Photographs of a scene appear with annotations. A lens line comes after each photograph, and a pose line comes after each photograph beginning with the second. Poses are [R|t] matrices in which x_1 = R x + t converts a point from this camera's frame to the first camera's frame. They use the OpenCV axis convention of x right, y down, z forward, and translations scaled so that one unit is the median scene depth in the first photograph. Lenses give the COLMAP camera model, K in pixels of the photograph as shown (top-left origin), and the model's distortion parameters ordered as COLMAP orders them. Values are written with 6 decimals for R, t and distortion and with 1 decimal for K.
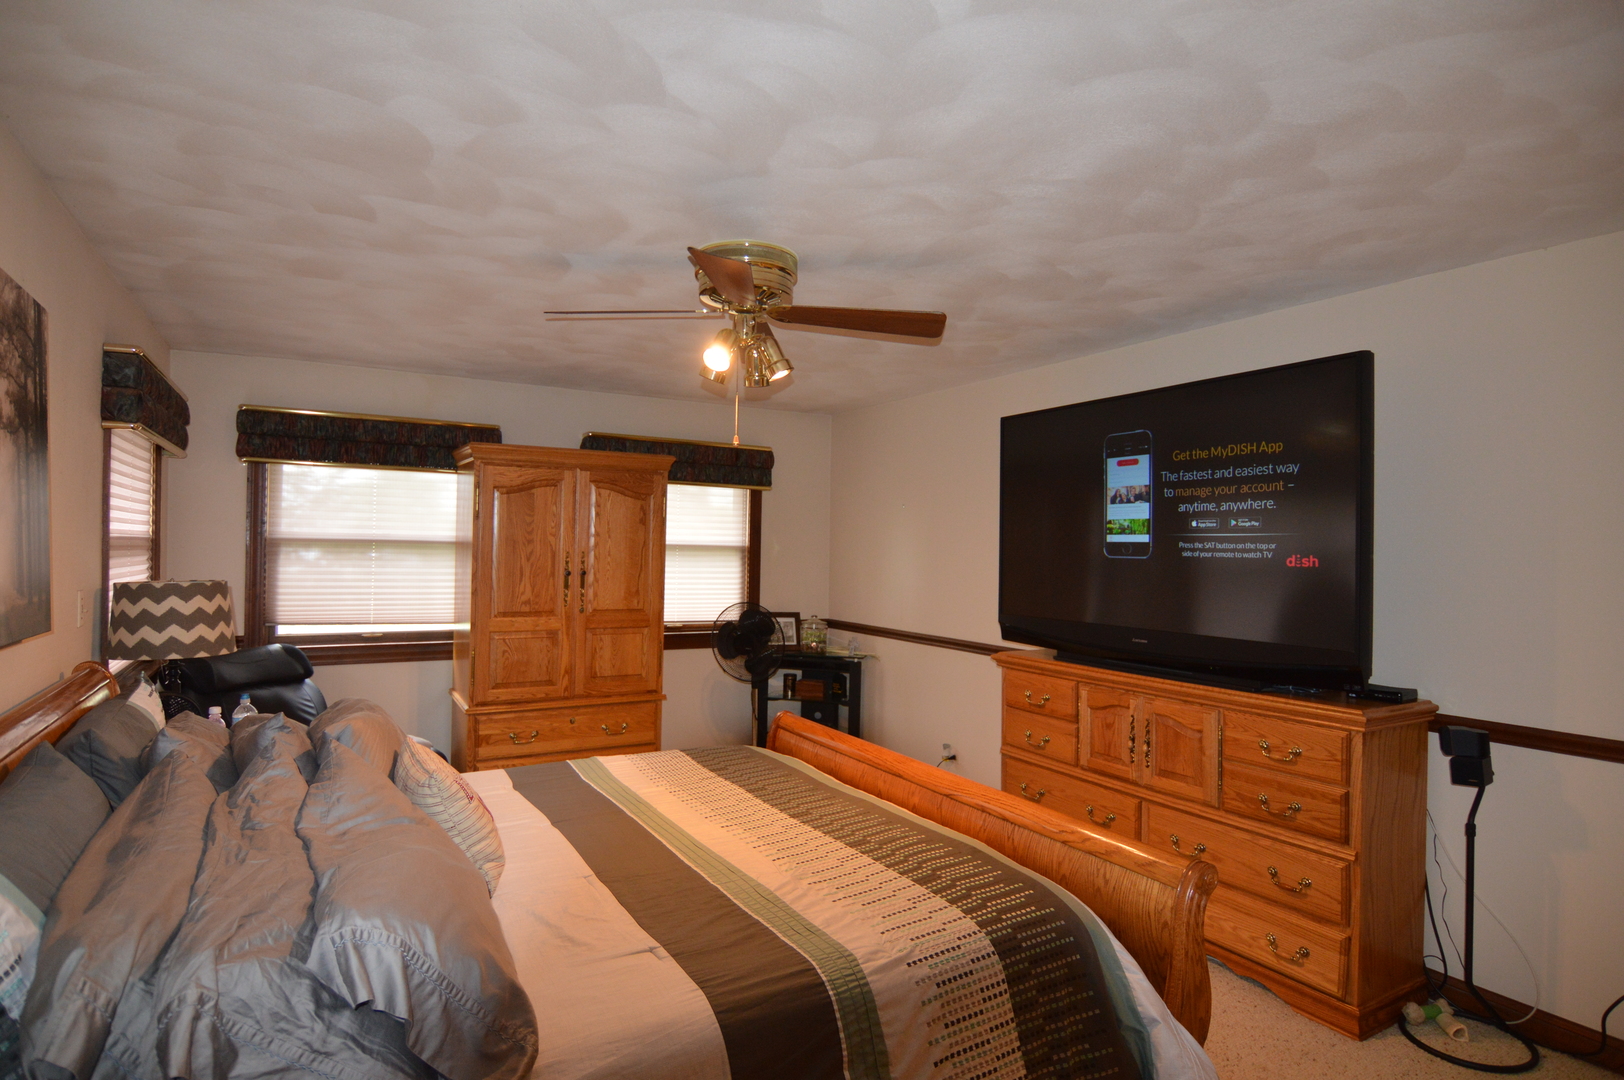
lens RADIAL K [[874.8, 0, 810.6], [0, 874.8, 536.9], [0, 0, 1]] dist [0.004554, -0.015677]
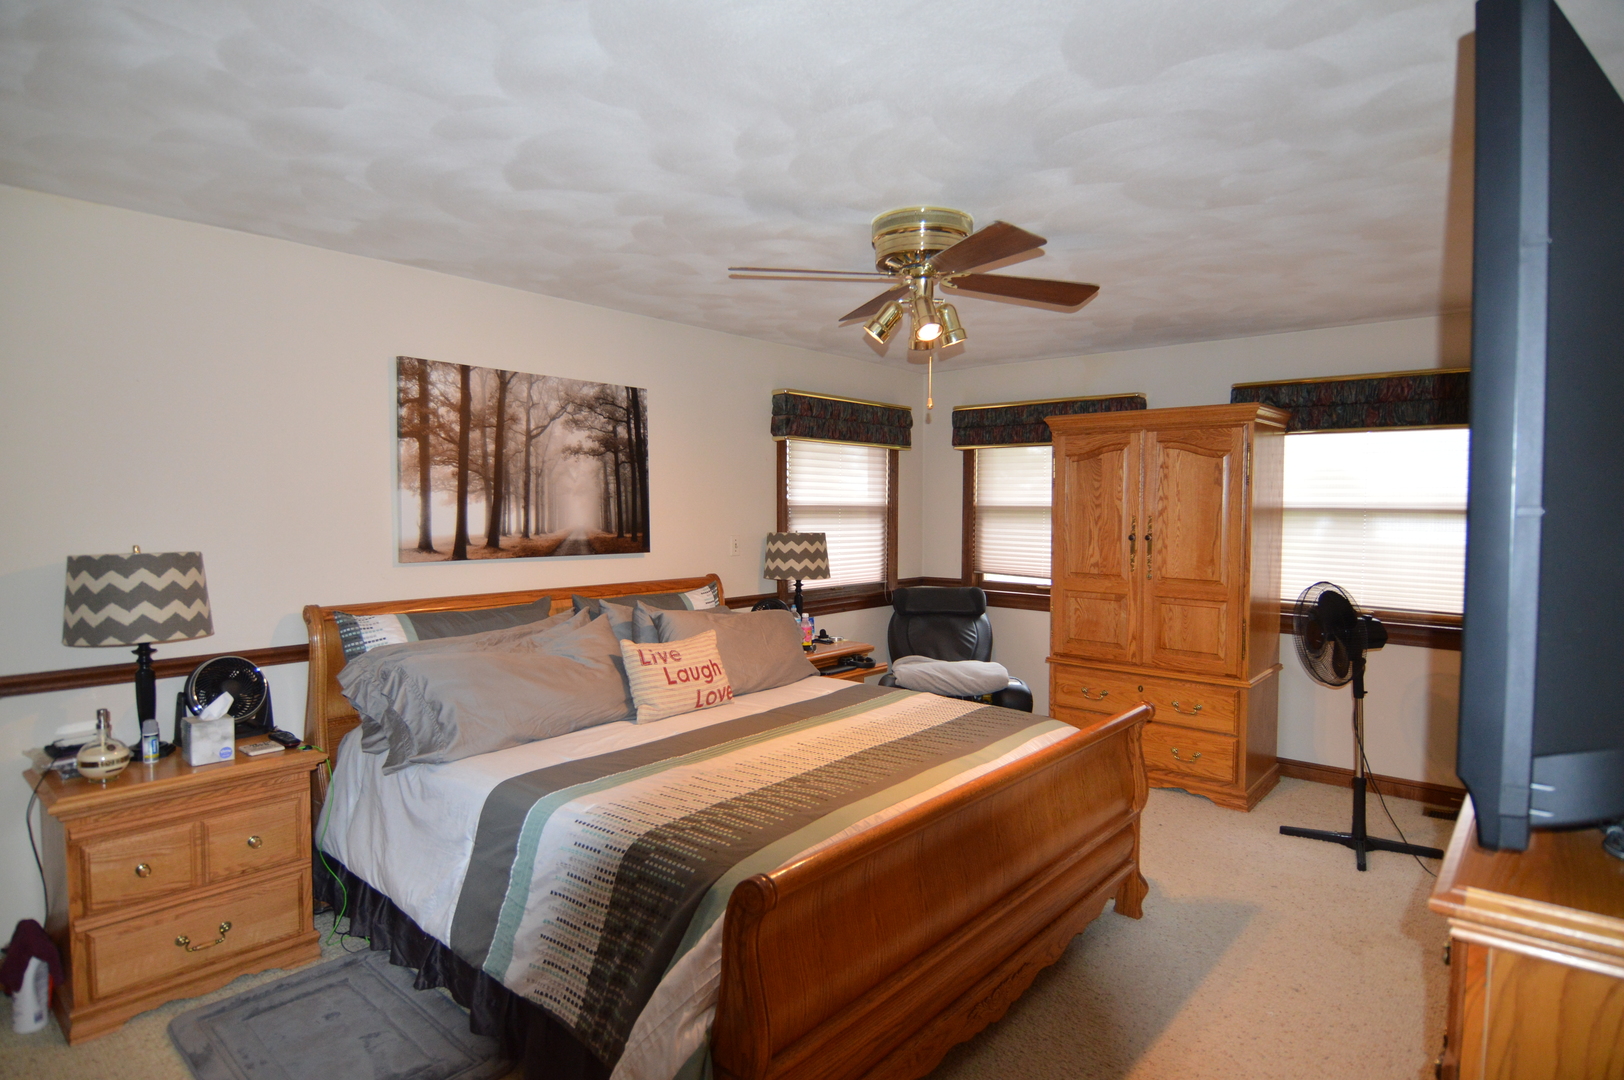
lens RADIAL K [[874.8, 0, 807.6], [0, 874.8, 546.4], [0, 0, 1]] dist [0.004554, -0.015677]
pose [[0.306694, 0.029823, -0.951341, 0.560389], [0.009237, 0.999369, 0.034306, 0.014669], [0.951763, -0.019308, 0.306225, 0.362068]]
